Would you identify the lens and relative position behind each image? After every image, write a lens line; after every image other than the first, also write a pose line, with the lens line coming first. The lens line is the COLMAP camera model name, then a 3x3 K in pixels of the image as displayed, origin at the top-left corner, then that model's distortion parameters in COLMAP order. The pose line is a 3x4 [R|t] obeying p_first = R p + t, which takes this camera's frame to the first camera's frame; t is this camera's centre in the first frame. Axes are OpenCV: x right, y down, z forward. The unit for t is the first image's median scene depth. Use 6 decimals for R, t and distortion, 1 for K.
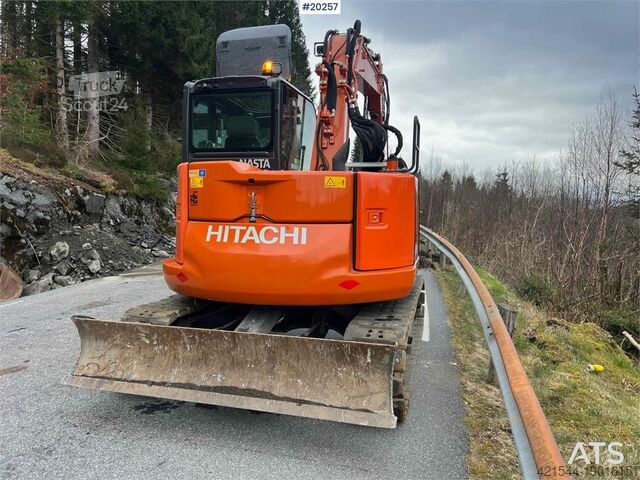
lens RADIAL K [[473.1, 0, 317.2], [0, 473.1, 237.2], [0, 0, 1]] dist [0.056487, -0.065555]
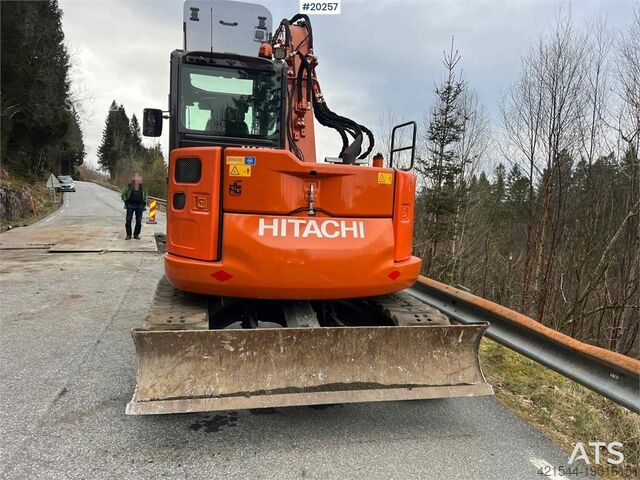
lens RADIAL K [[473.1, 0, 314.9], [0, 473.1, 240.3], [0, 0, 1]] dist [0.056487, -0.065555]
pose [[0.879612, -0.012917, 0.475517, -0.598861], [-0.000588, 0.999601, 0.028241, -0.008605], [-0.475692, -0.025121, 0.879253, 0.142894]]
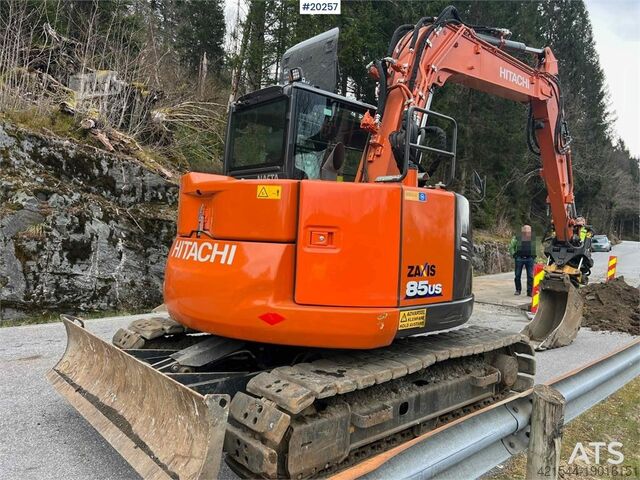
lens RADIAL K [[479.3, 0, 318.8], [0, 479.3, 244.7], [0, 0, 1]] dist [0.030100, -0.020267]
pose [[0.844364, 0.043017, -0.534040, 0.559736], [-0.078905, 0.995887, -0.044536, 0.004932], [0.529928, 0.079743, 0.844285, 0.345955]]
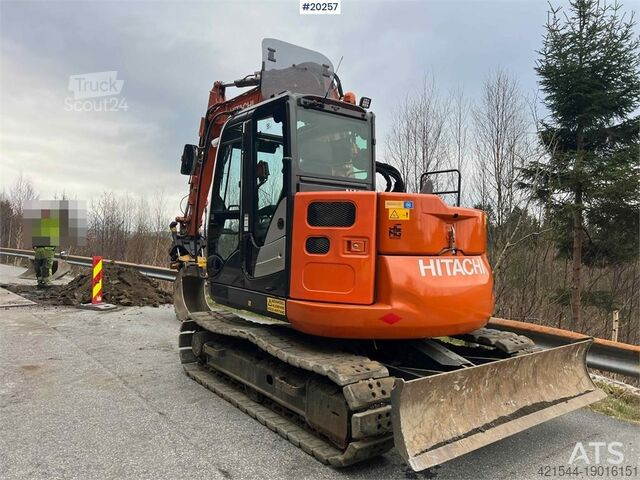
lens RADIAL K [[473.1, 0, 312.5], [0, 473.1, 238.6], [0, 0, 1]] dist [0.056487, -0.065555]
pose [[0.619064, 0.005268, 0.785323, -1.170044], [0.042290, 0.998303, -0.040033, -0.040026], [-0.784201, 0.057994, 0.617791, 0.598582]]
